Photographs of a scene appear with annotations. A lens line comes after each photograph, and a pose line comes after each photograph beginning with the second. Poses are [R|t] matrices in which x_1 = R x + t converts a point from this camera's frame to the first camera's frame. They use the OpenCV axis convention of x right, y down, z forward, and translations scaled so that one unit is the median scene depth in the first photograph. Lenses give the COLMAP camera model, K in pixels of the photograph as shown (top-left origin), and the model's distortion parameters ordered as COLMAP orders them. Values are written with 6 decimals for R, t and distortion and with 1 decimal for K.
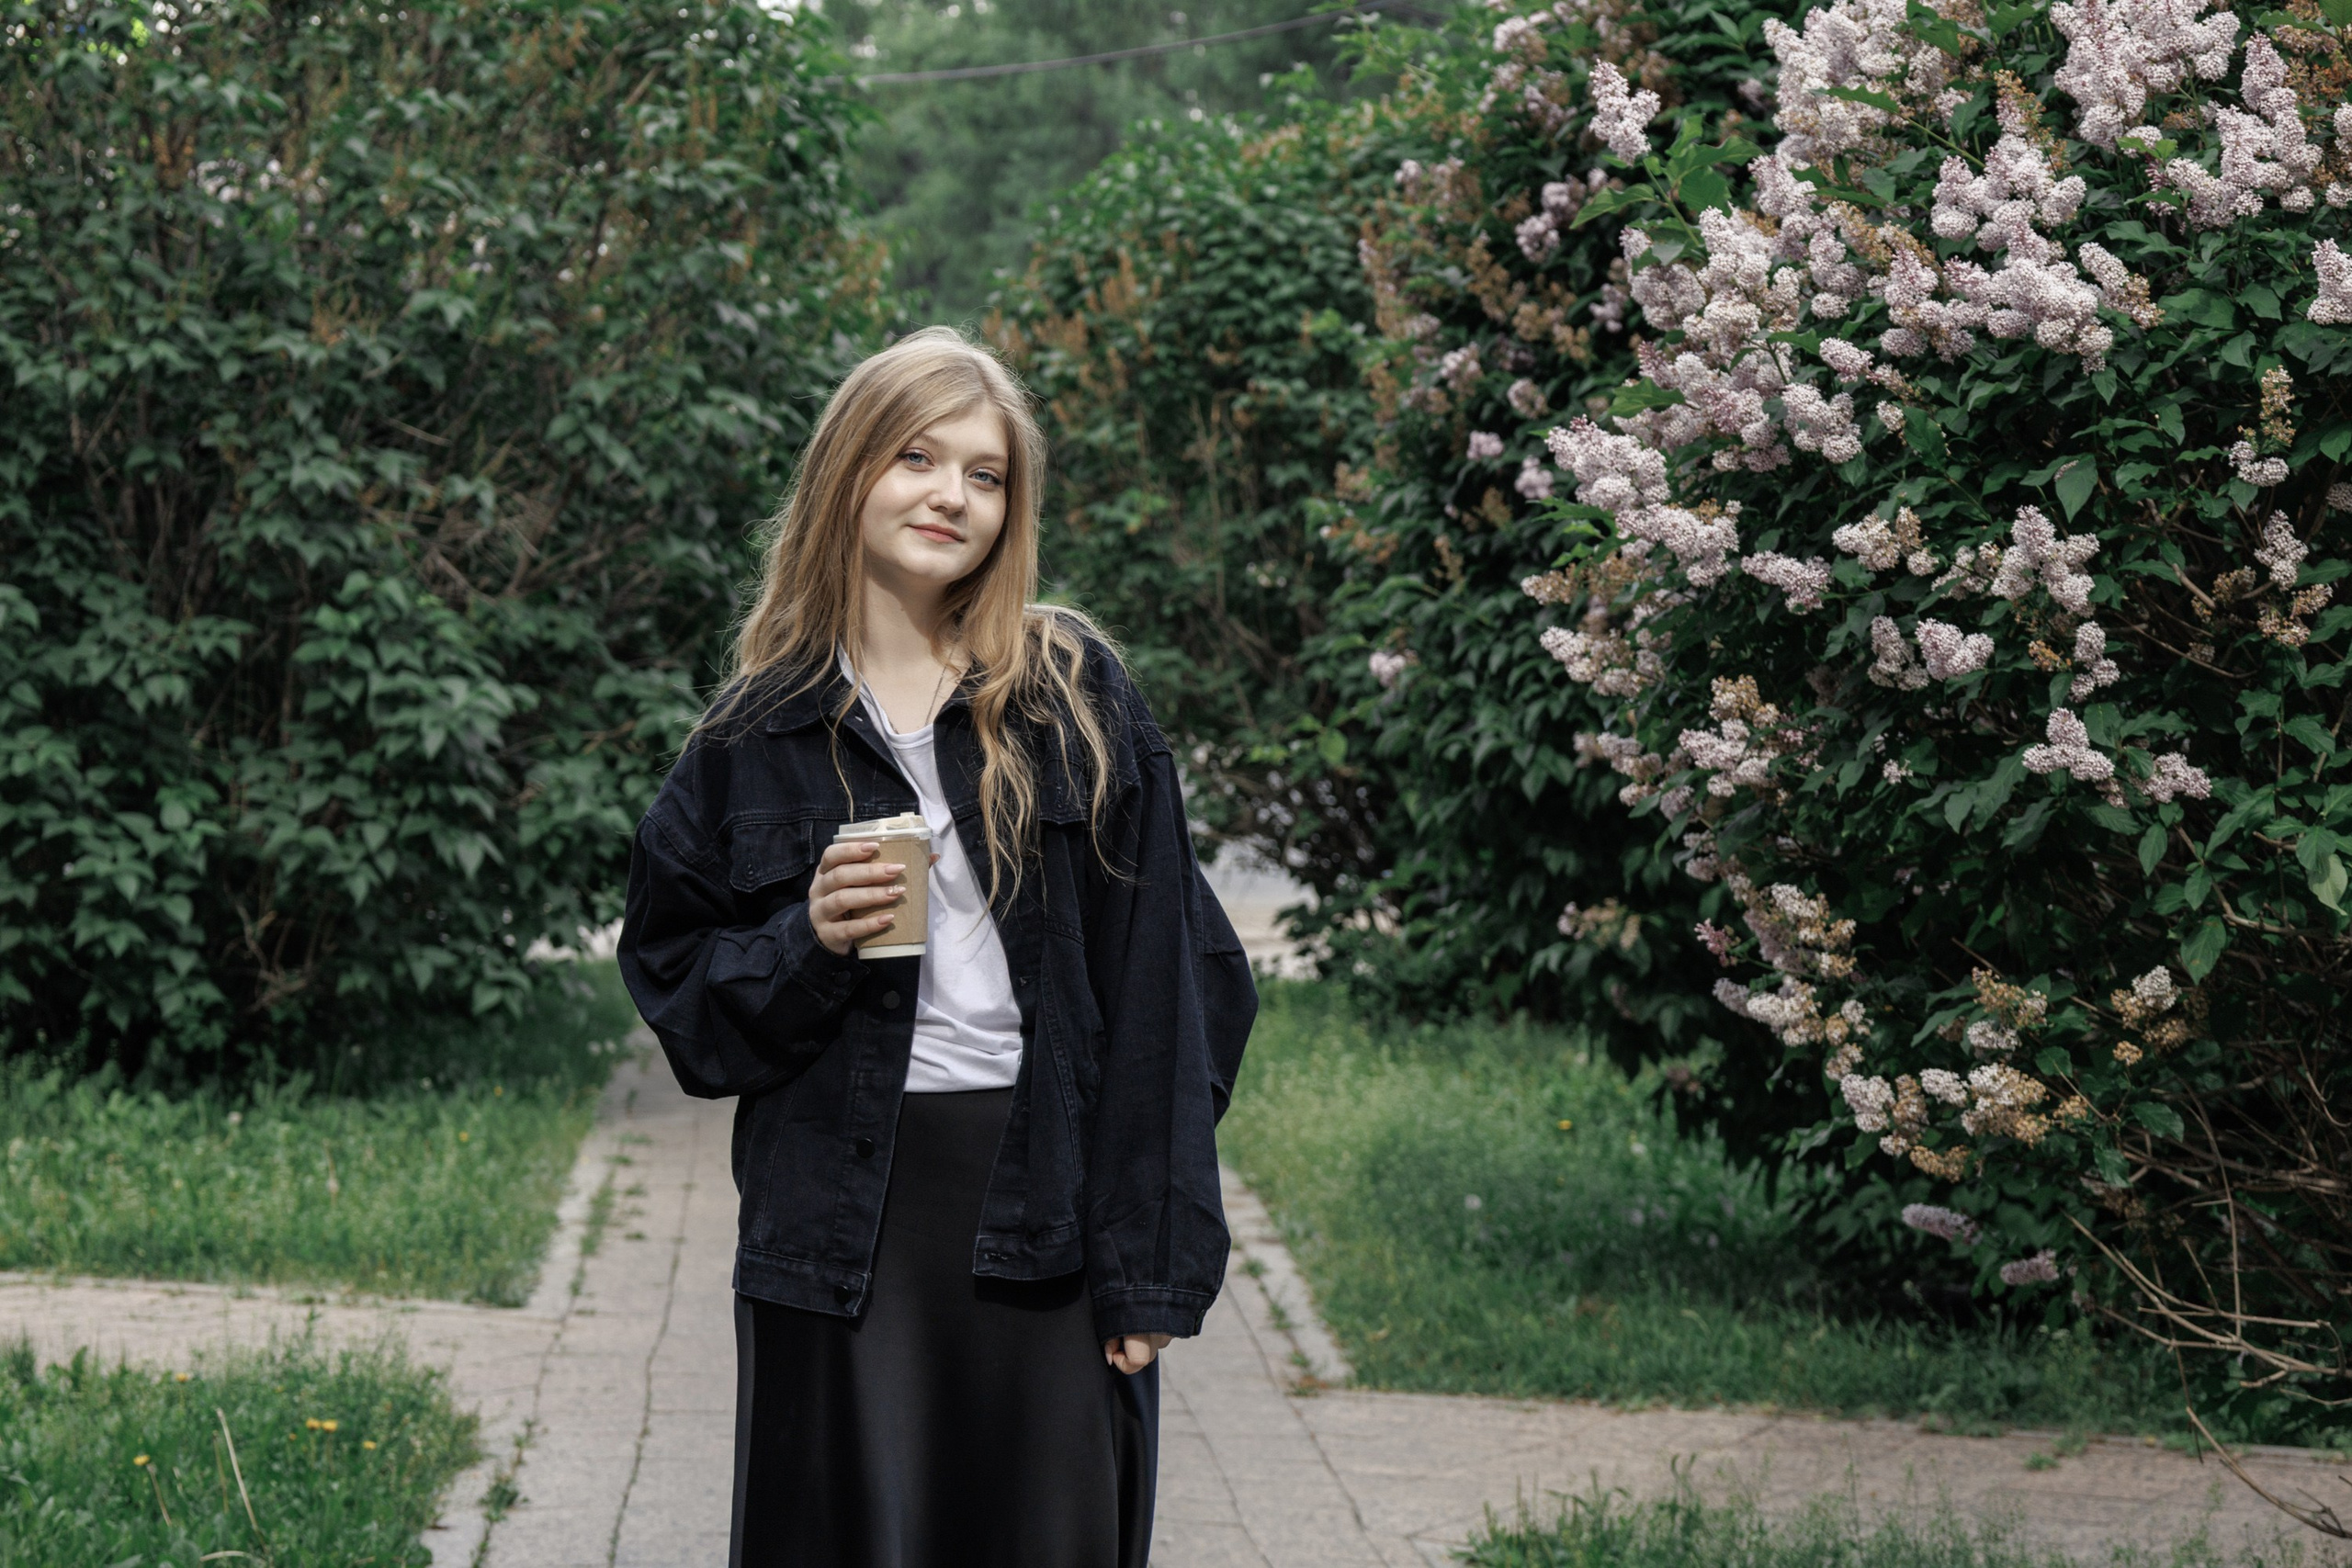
lens RADIAL K [[7162.6, 0, 1177.8], [0, 7162.6, 784.0], [0, 0, 1]] dist [-0.903306, 0.000000]
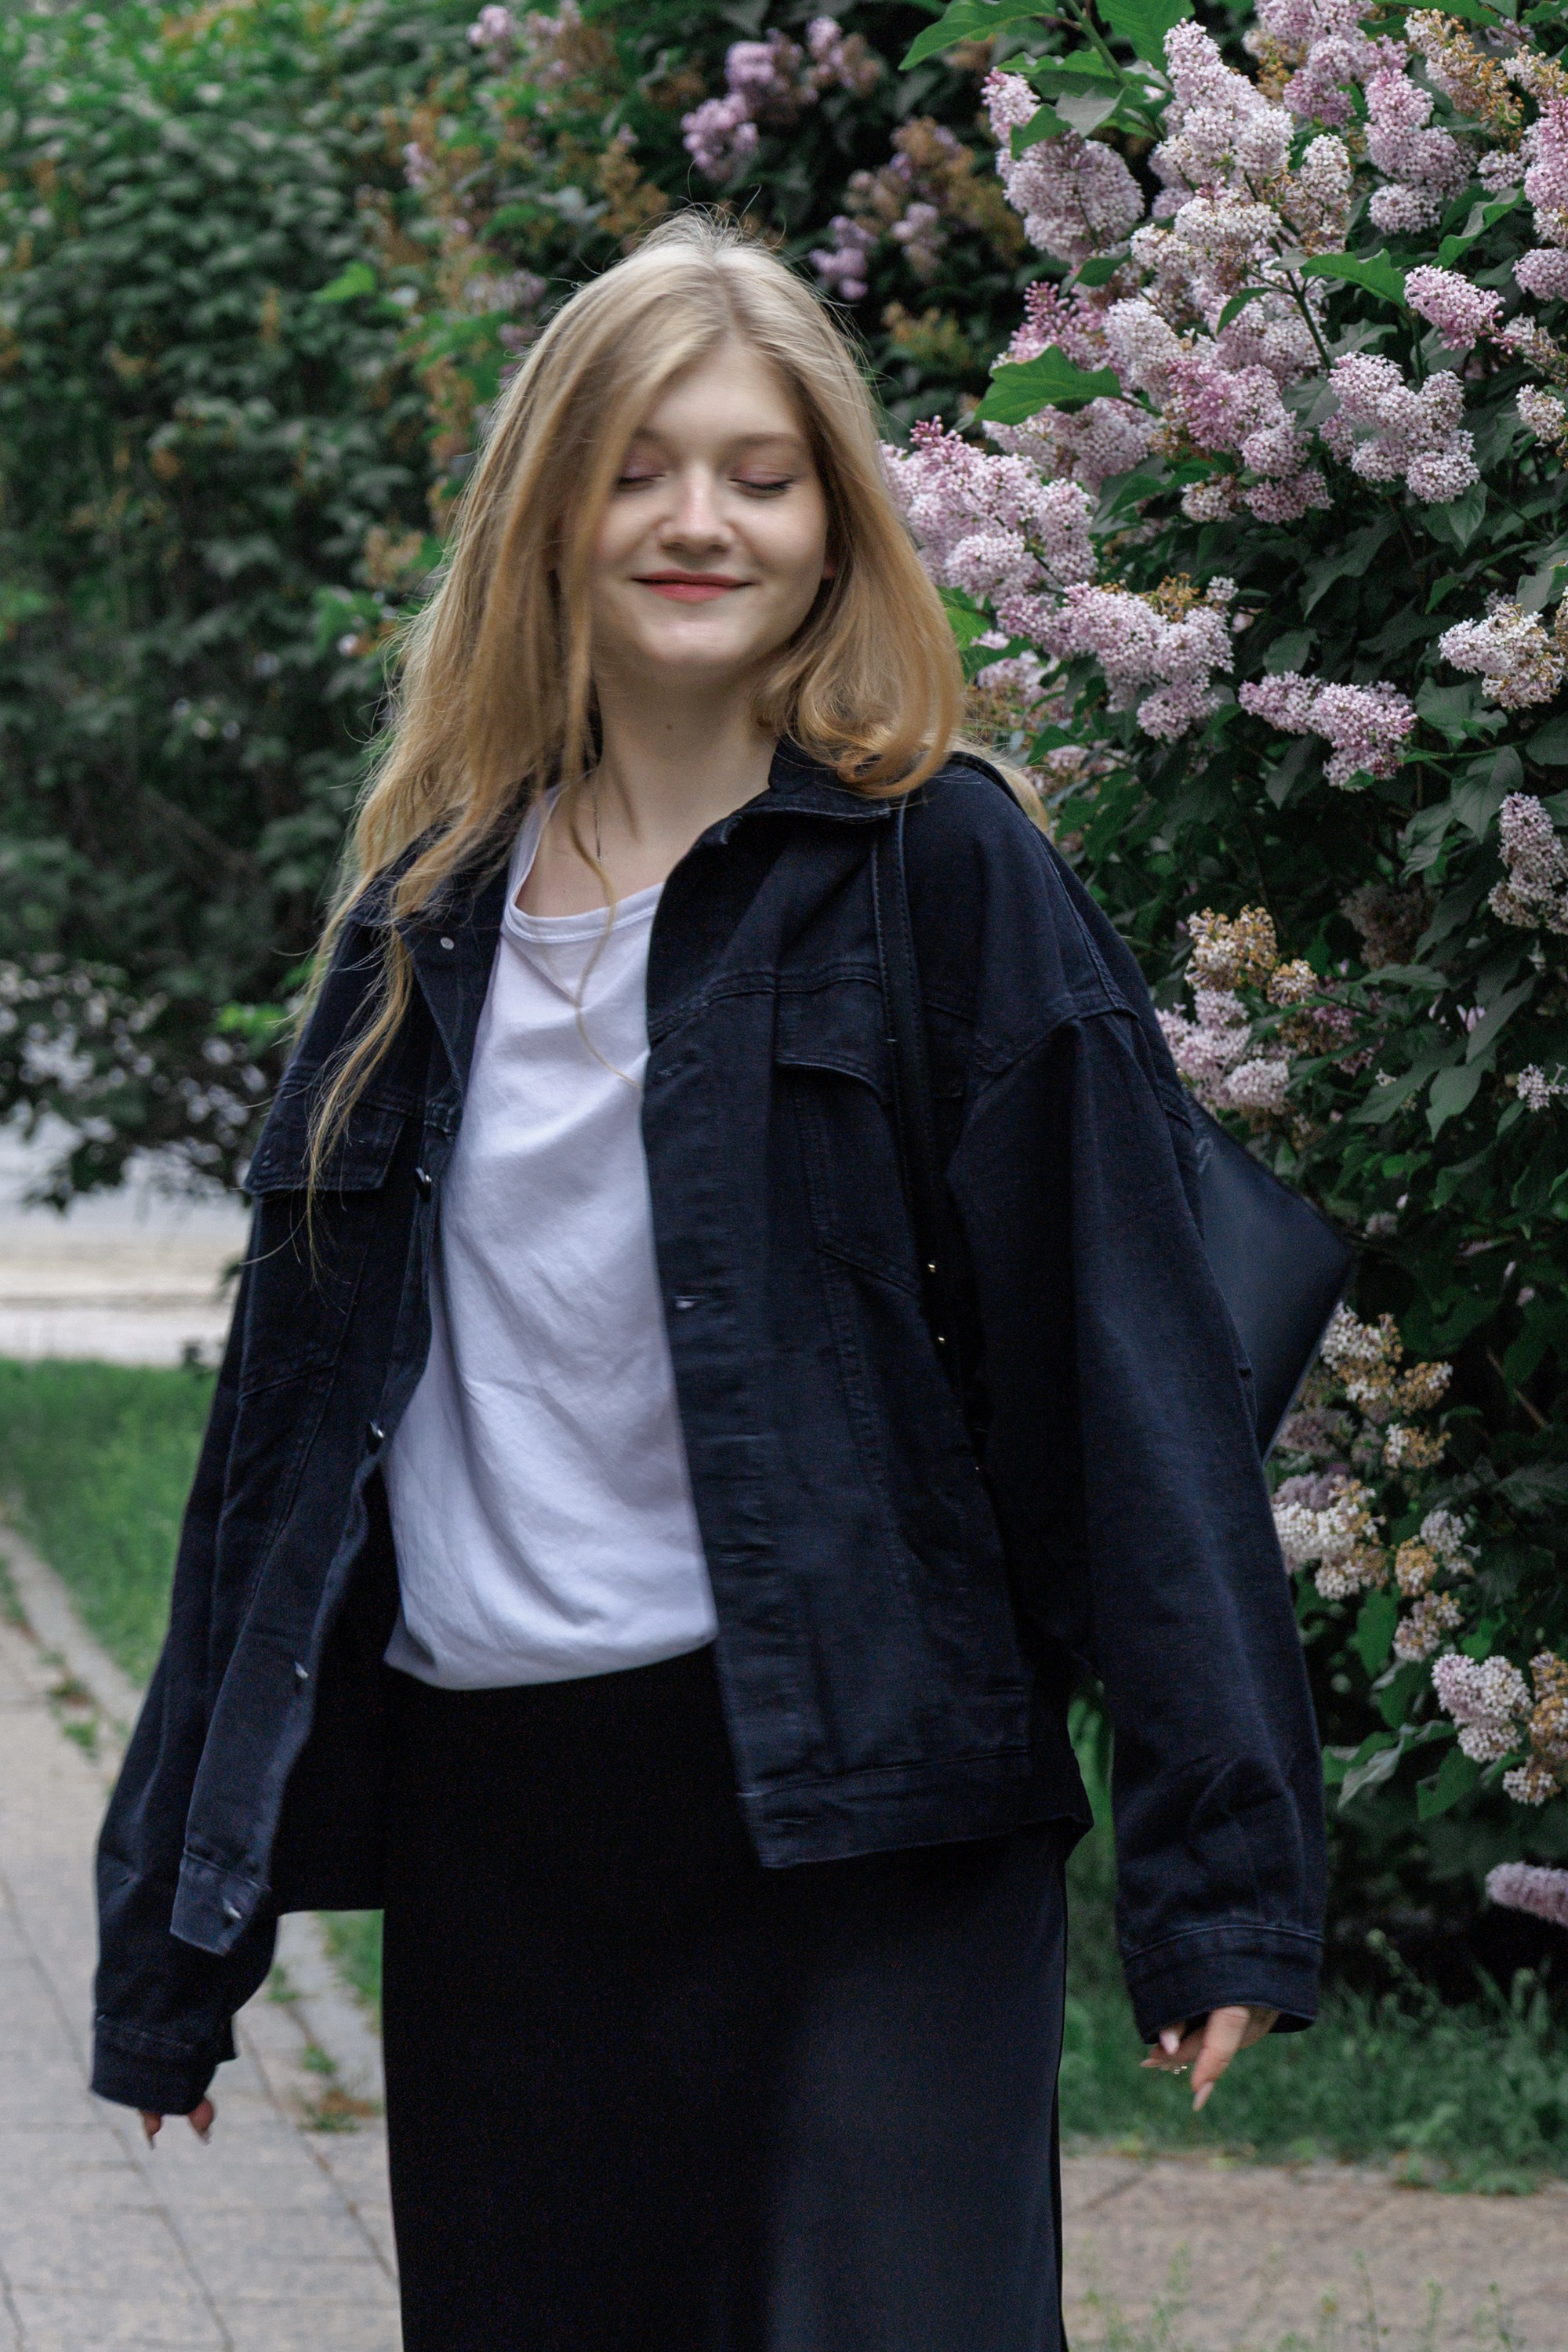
lens RADIAL K [[7893.0, 0, 780.3], [0, 7893.0, 1183.9], [0, 0, 1]] dist [-0.202912, 0.000000]
pose [[0.992975, -0.007040, 0.118113, -0.024461], [0.003527, 0.999546, 0.029932, -0.012138], [-0.118270, -0.029305, 0.992549, 0.414813]]
